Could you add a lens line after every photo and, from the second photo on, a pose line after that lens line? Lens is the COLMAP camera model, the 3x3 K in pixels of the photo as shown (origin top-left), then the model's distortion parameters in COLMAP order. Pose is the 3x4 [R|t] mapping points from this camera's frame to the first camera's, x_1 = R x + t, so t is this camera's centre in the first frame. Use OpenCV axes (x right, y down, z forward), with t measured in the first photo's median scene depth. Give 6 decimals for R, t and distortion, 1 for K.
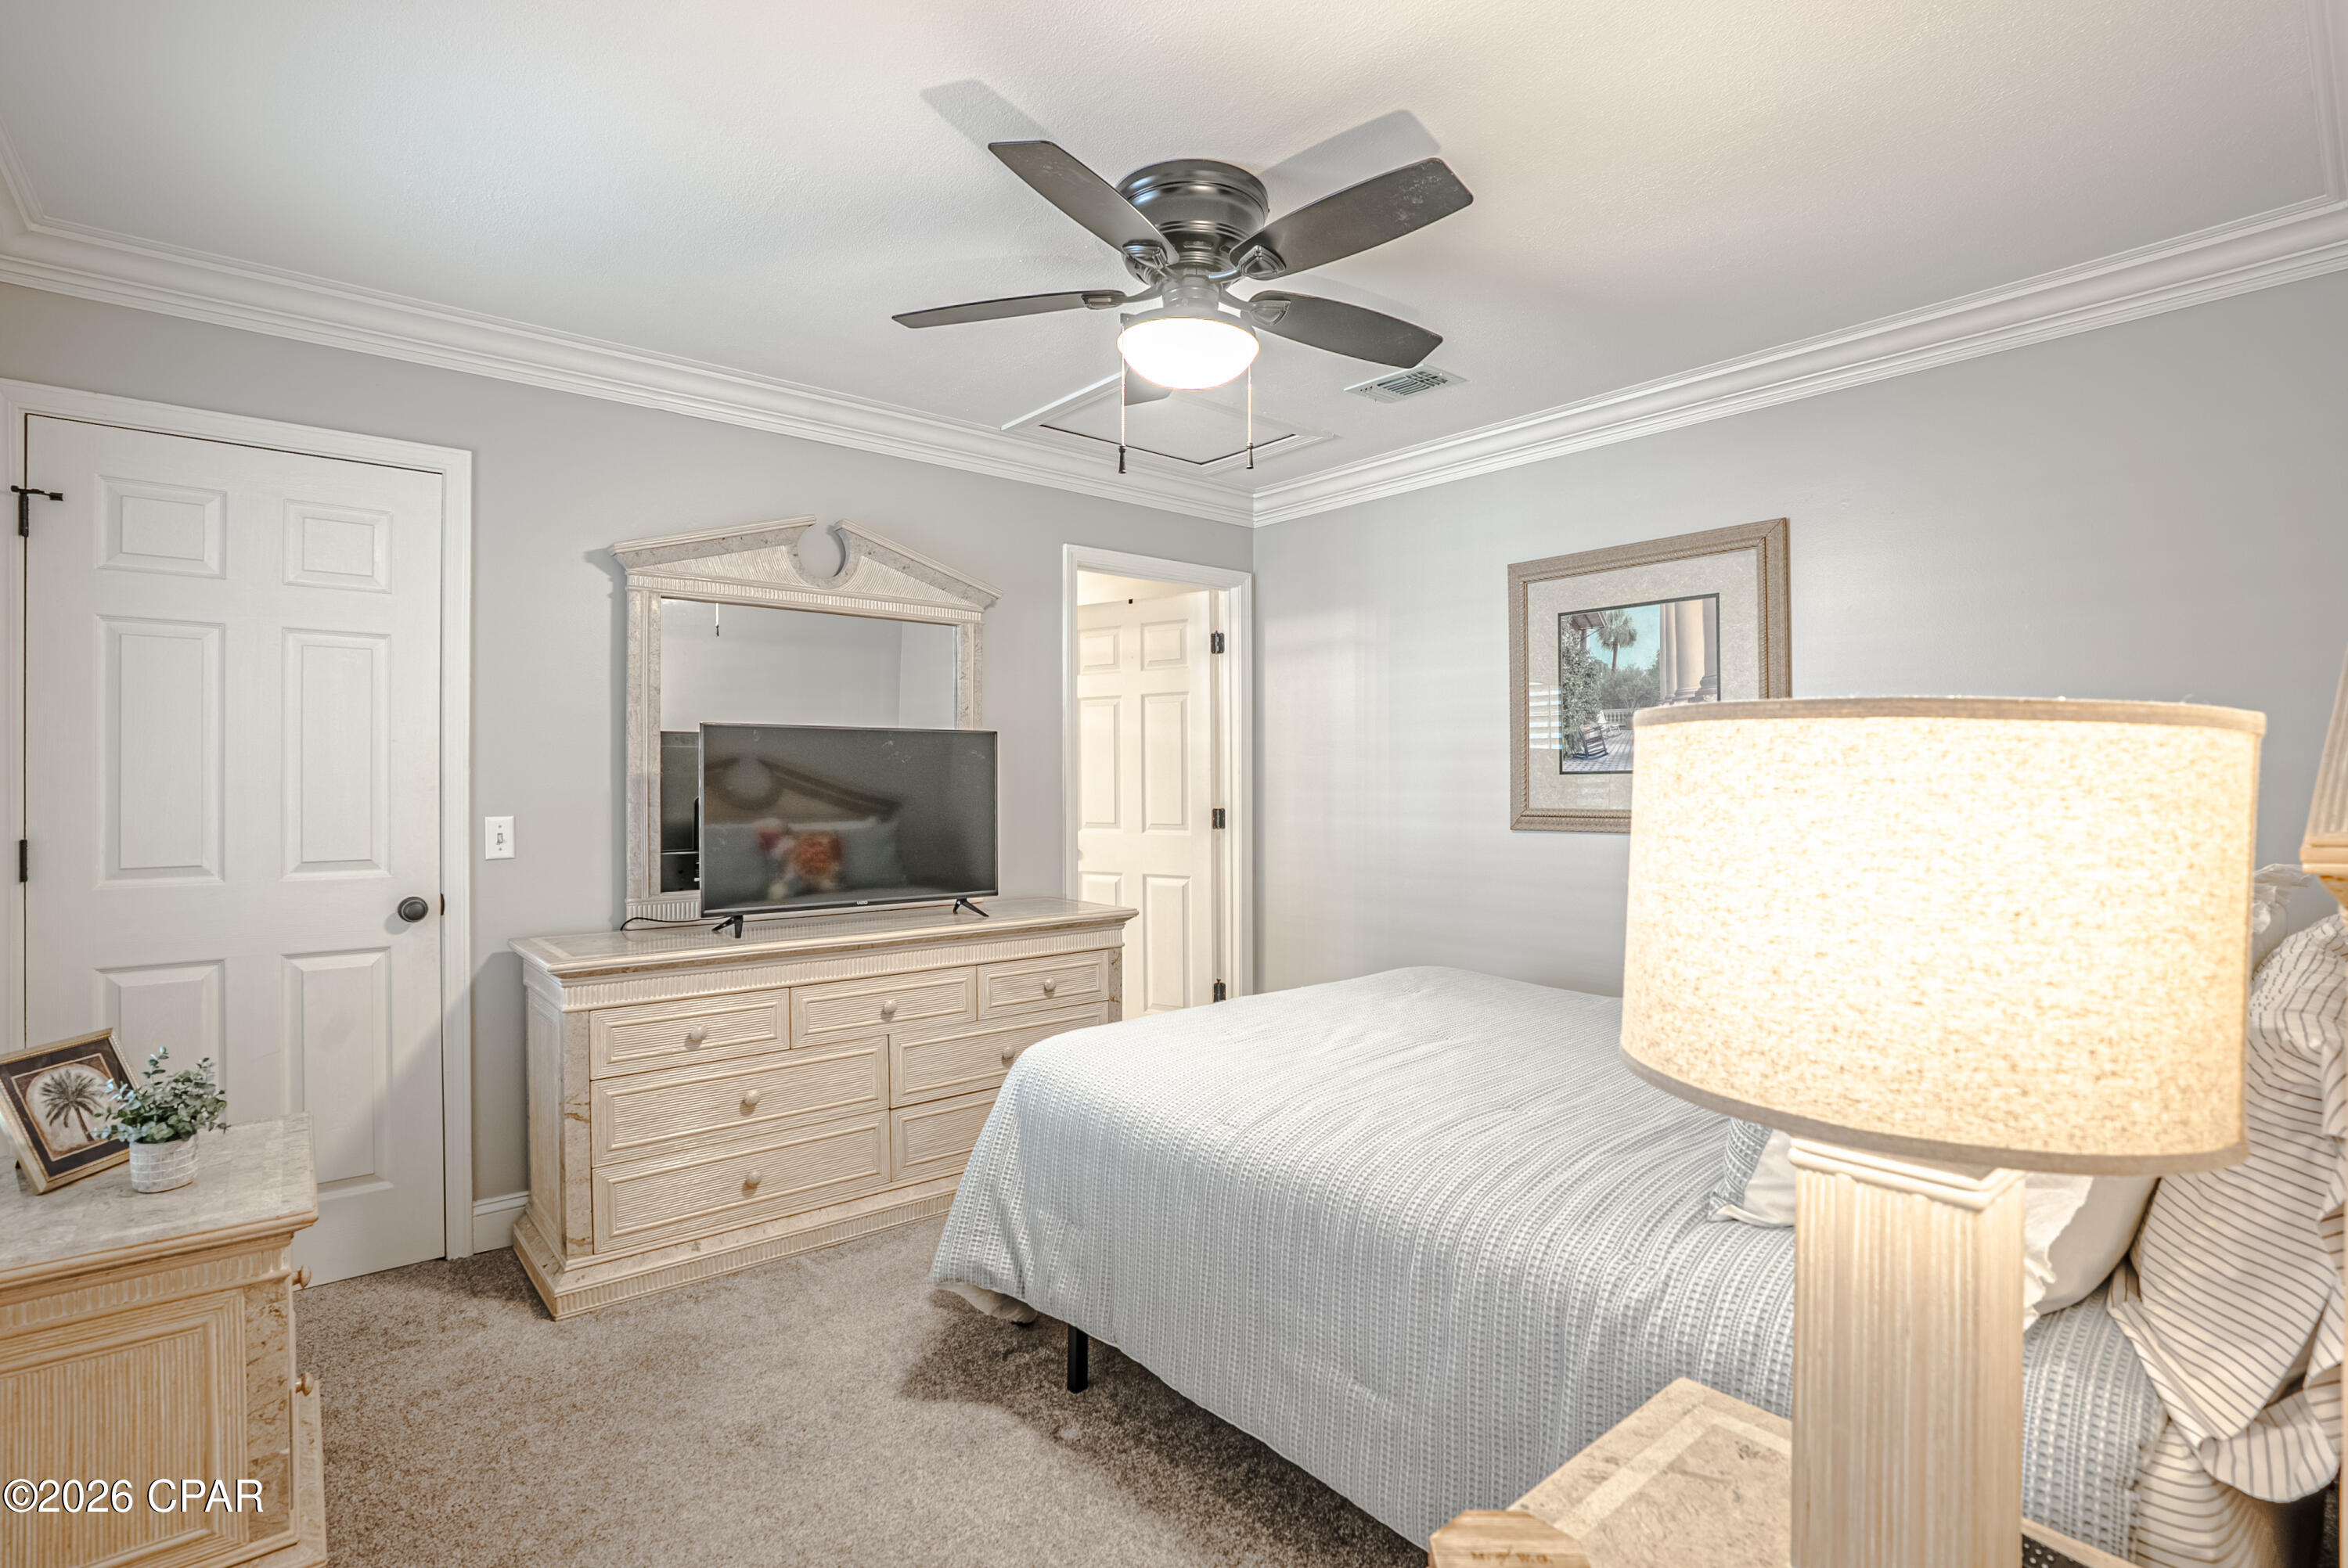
lens RADIAL K [[1100.7, 0, 1181.2], [0, 1100.7, 783.5], [0, 0, 1]] dist [-0.080481, 0.035431]
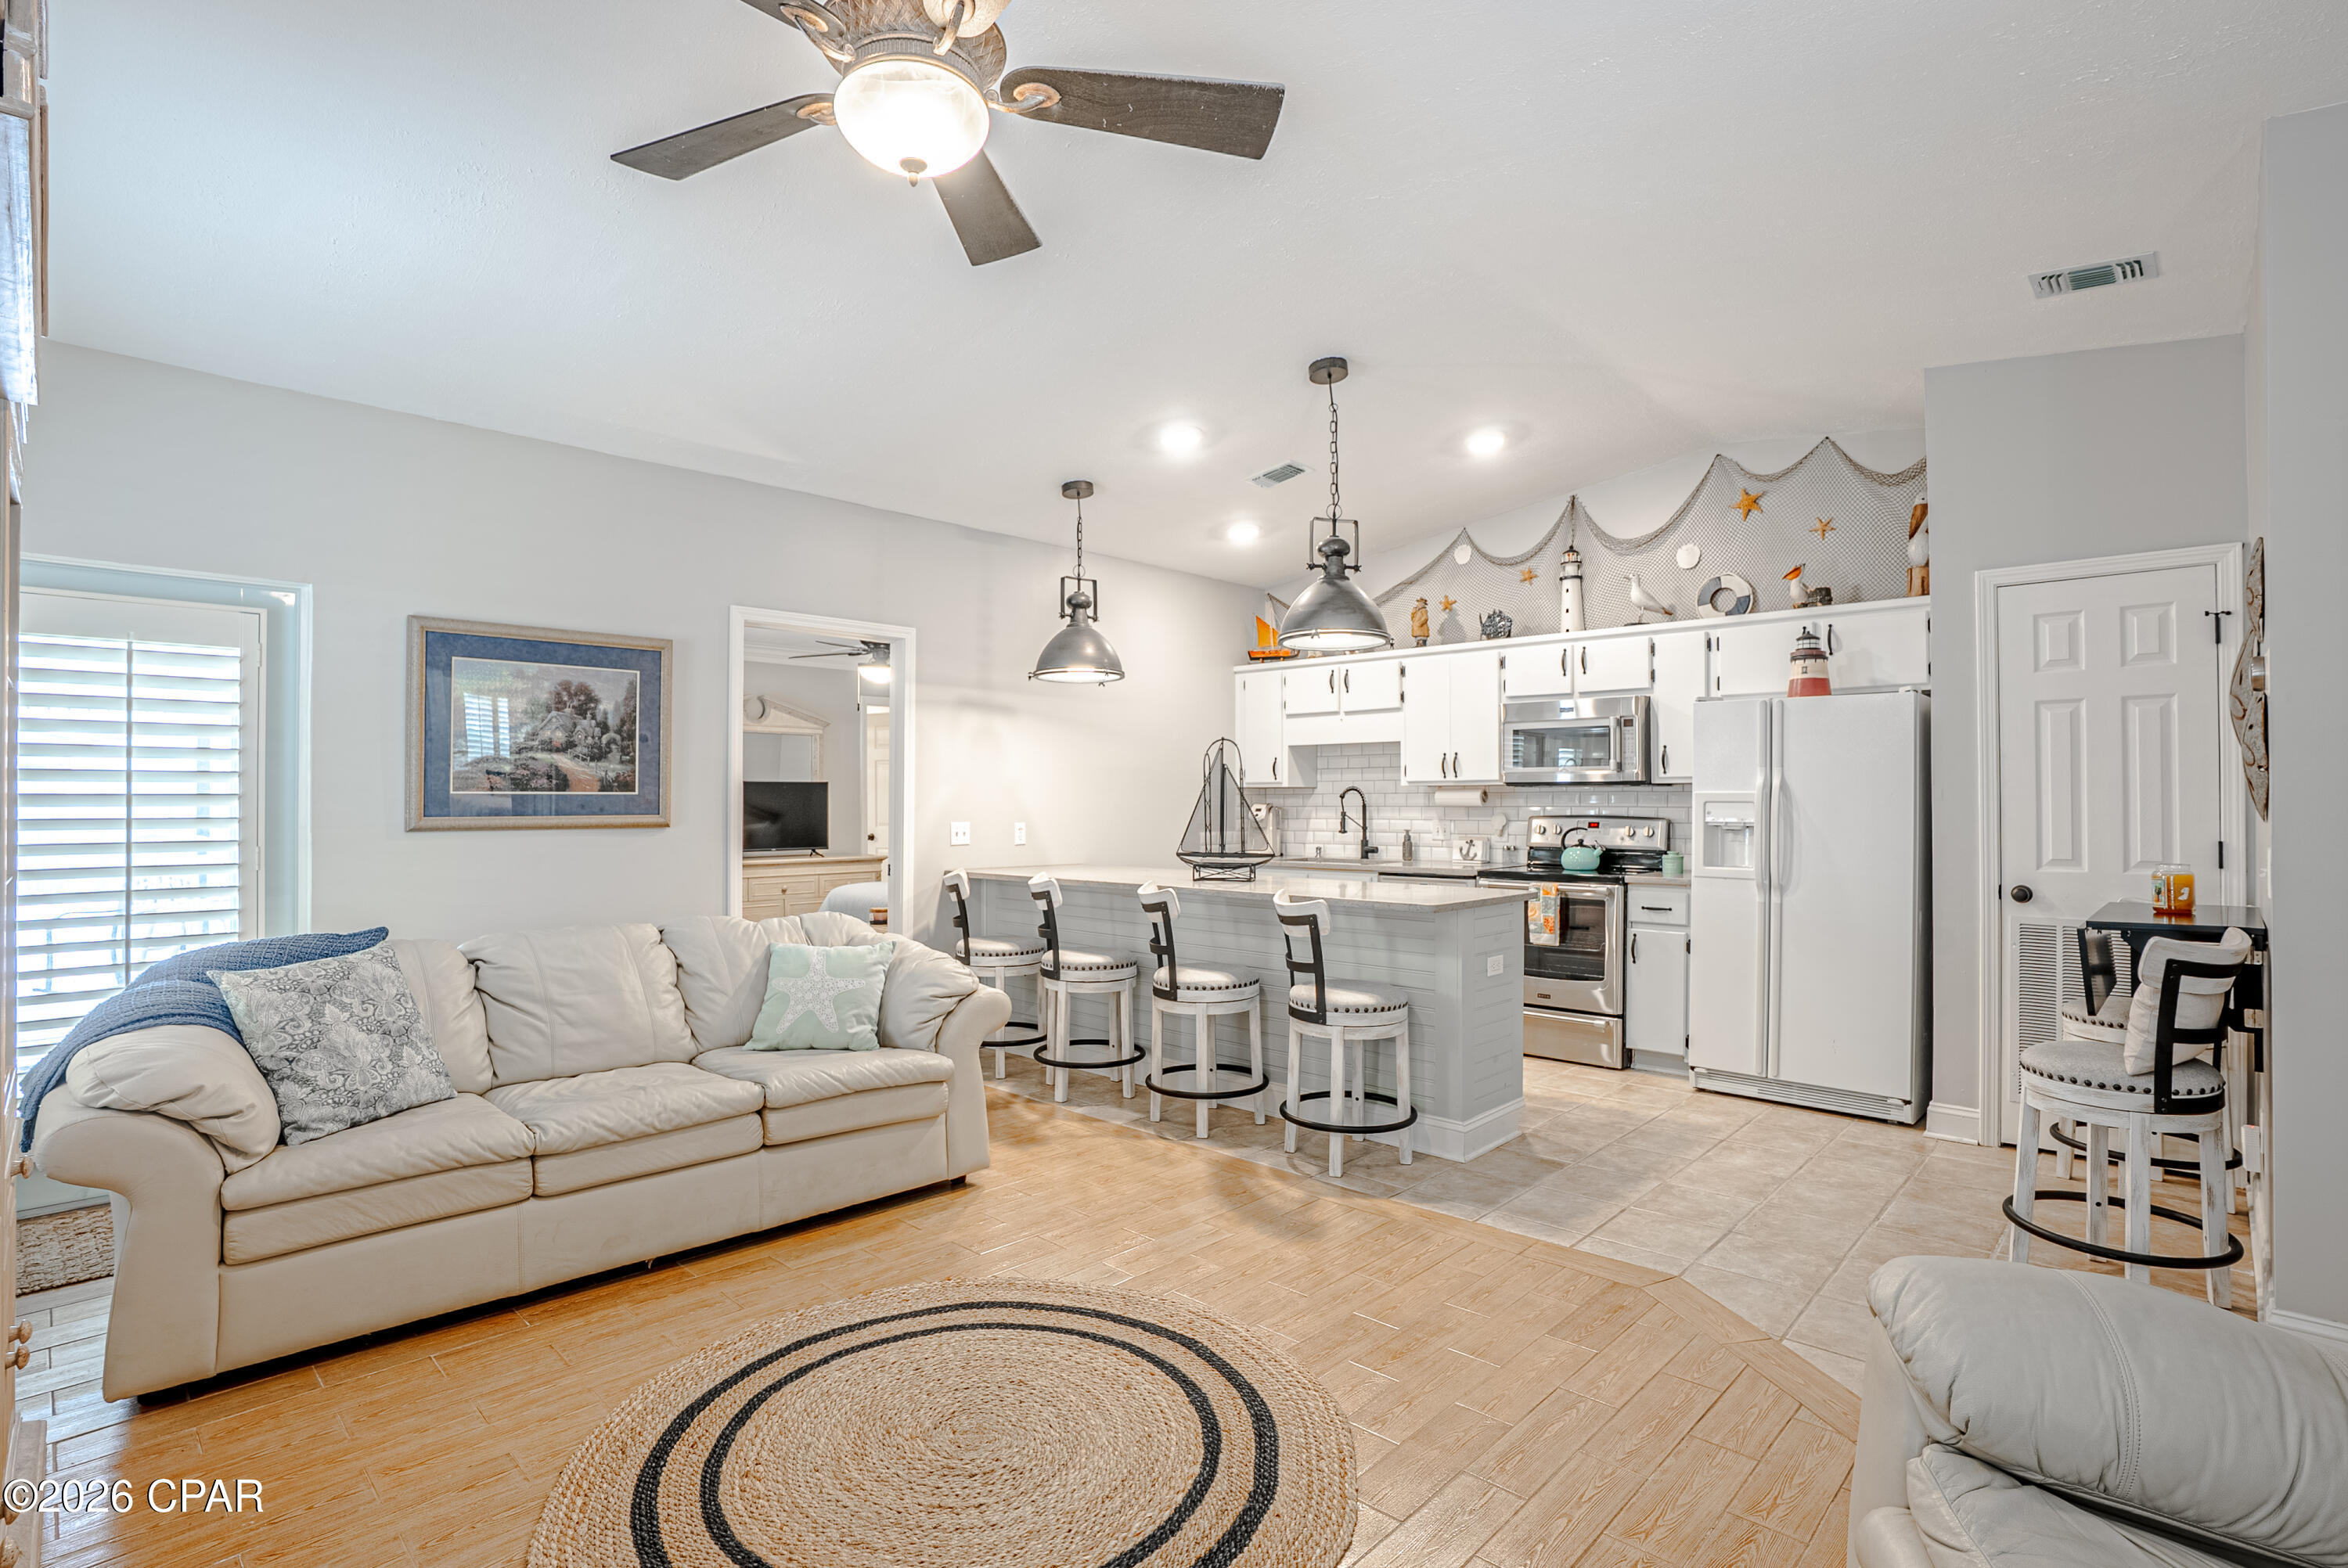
lens RADIAL K [[1134.6, 0, 1183.6], [0, 1134.6, 794.0], [0, 0, 1]] dist [-0.078269, 0.036114]
pose [[0.994069, -0.001092, 0.108747, 0.377429], [0.002036, 0.999961, -0.008564, 0.002111], [-0.108733, 0.008735, 0.994033, -1.715278]]
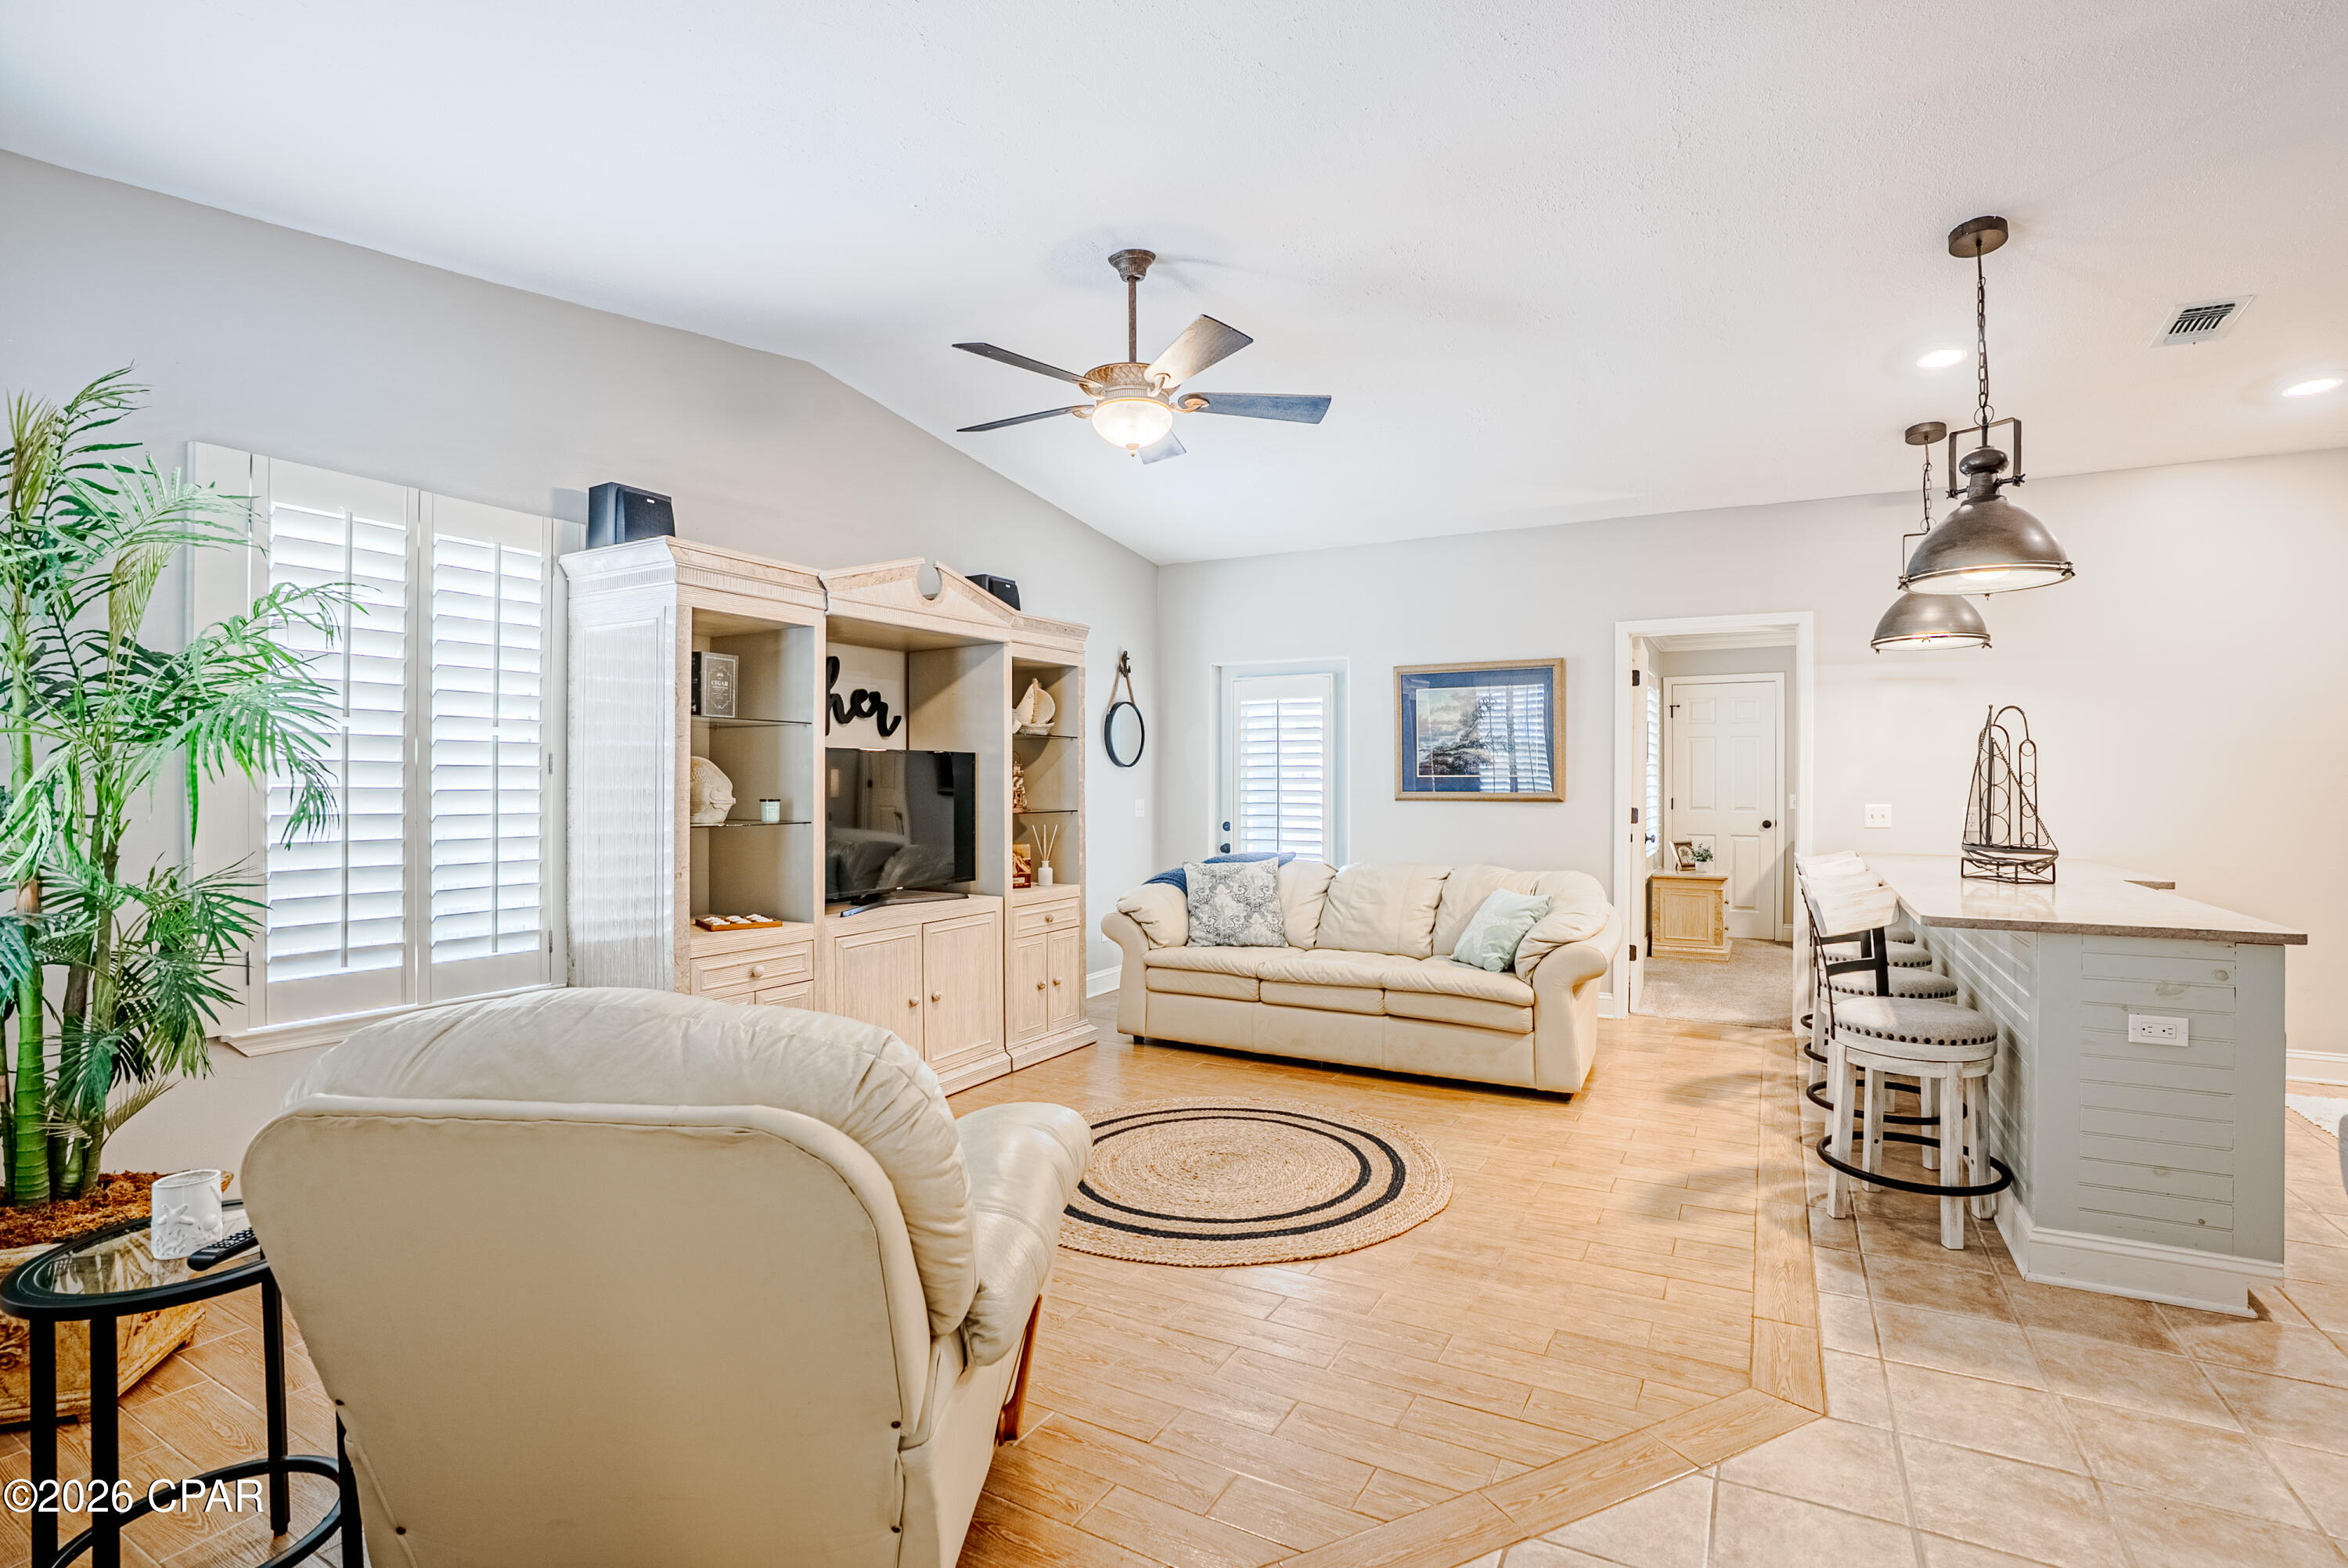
lens RADIAL K [[1100.7, 0, 1181.2], [0, 1100.7, 783.5], [0, 0, 1]] dist [-0.080481, 0.035431]
pose [[0.353287, 0.001672, -0.935514, 1.370701], [-0.002605, 0.999996, 0.000804, 0.000671], [0.935511, 0.002153, 0.353290, -1.452676]]
